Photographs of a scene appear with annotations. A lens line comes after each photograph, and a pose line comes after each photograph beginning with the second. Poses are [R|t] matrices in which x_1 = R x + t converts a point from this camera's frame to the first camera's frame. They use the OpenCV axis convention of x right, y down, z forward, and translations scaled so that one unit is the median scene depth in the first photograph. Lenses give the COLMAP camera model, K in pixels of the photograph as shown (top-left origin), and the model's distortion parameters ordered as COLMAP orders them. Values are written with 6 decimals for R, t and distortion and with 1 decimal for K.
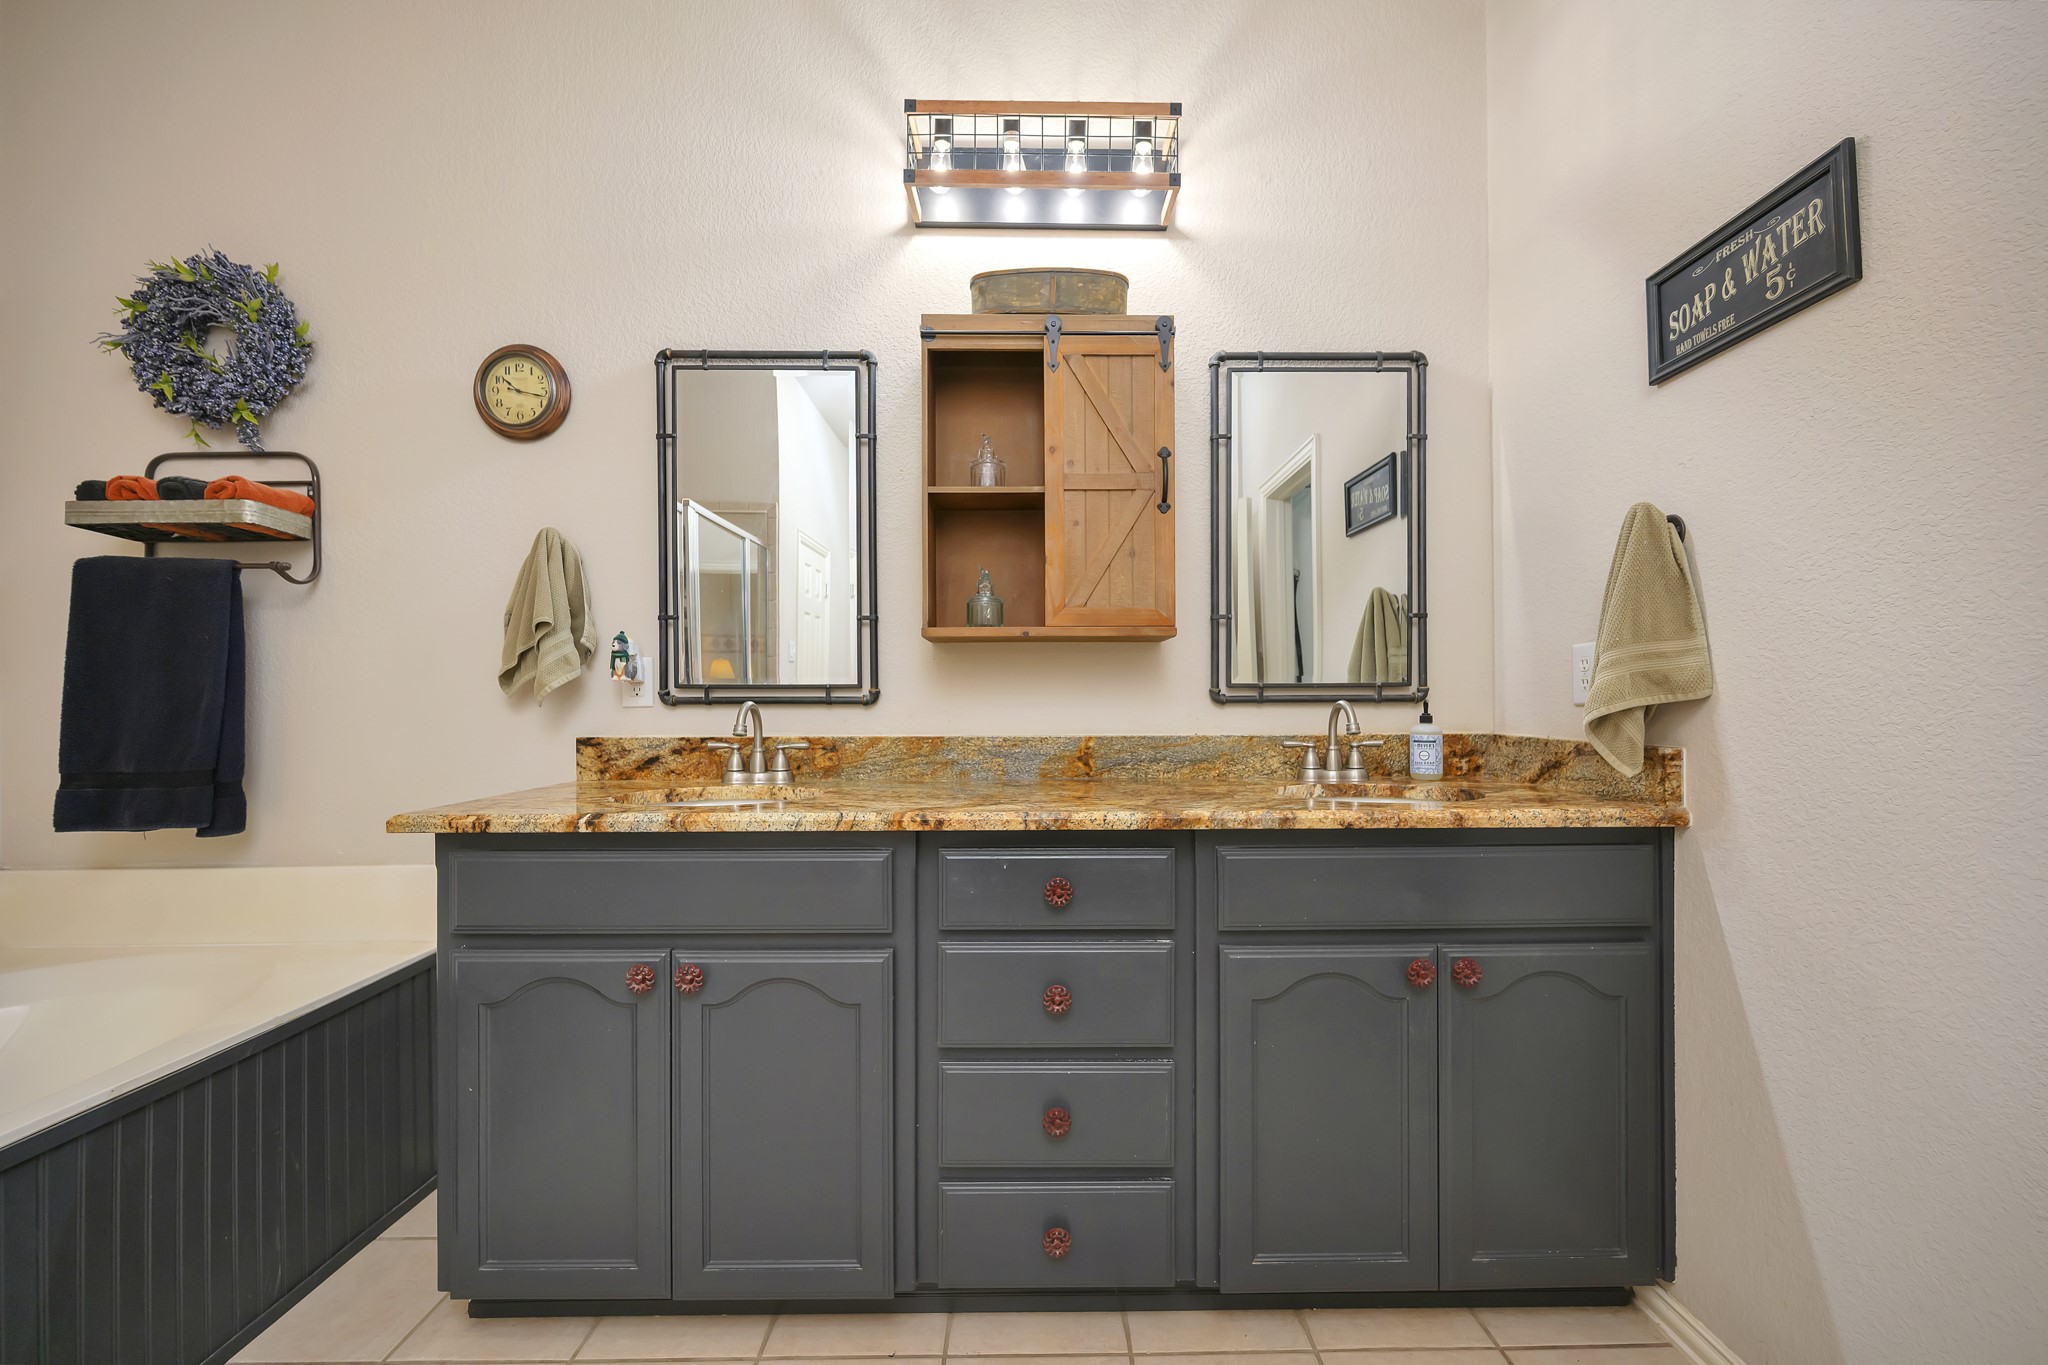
lens RADIAL K [[810.7, 0, 1031.9], [0, 810.7, 692.1], [0, 0, 1]] dist [-0.001249, -0.000081]
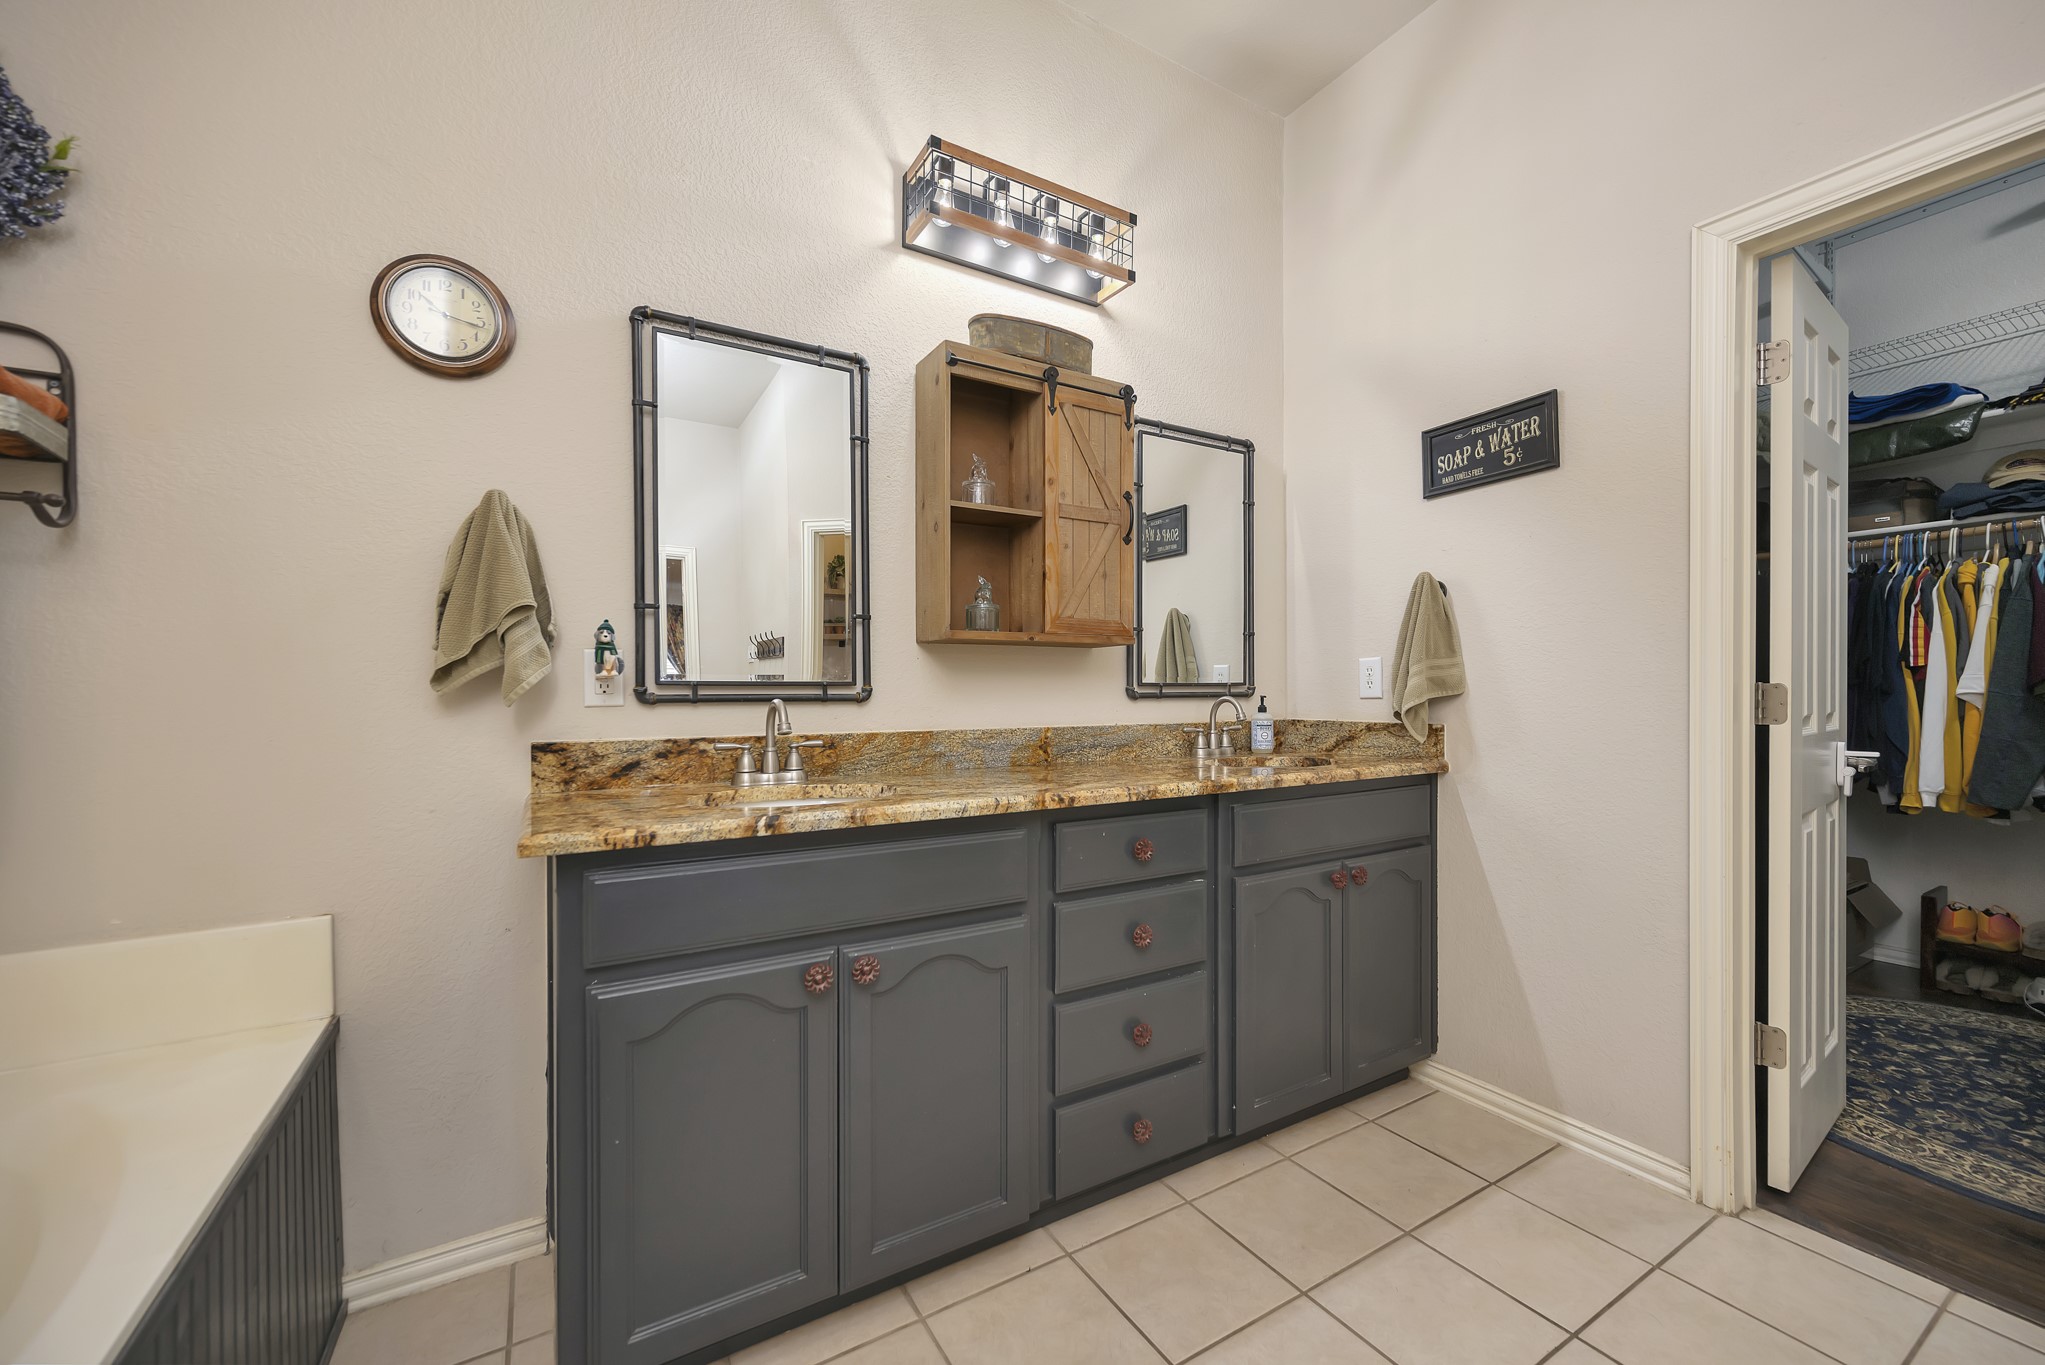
lens RADIAL K [[809.5, 0, 1041.0], [0, 809.5, 690.4], [0, 0, 1]] dist [-0.001249, -0.000081]
pose [[0.859337, 0.000479, 0.511409, -0.561529], [-0.000736, 1.000000, 0.000300, 0.000703], [-0.511409, -0.000634, 0.859337, 0.008824]]
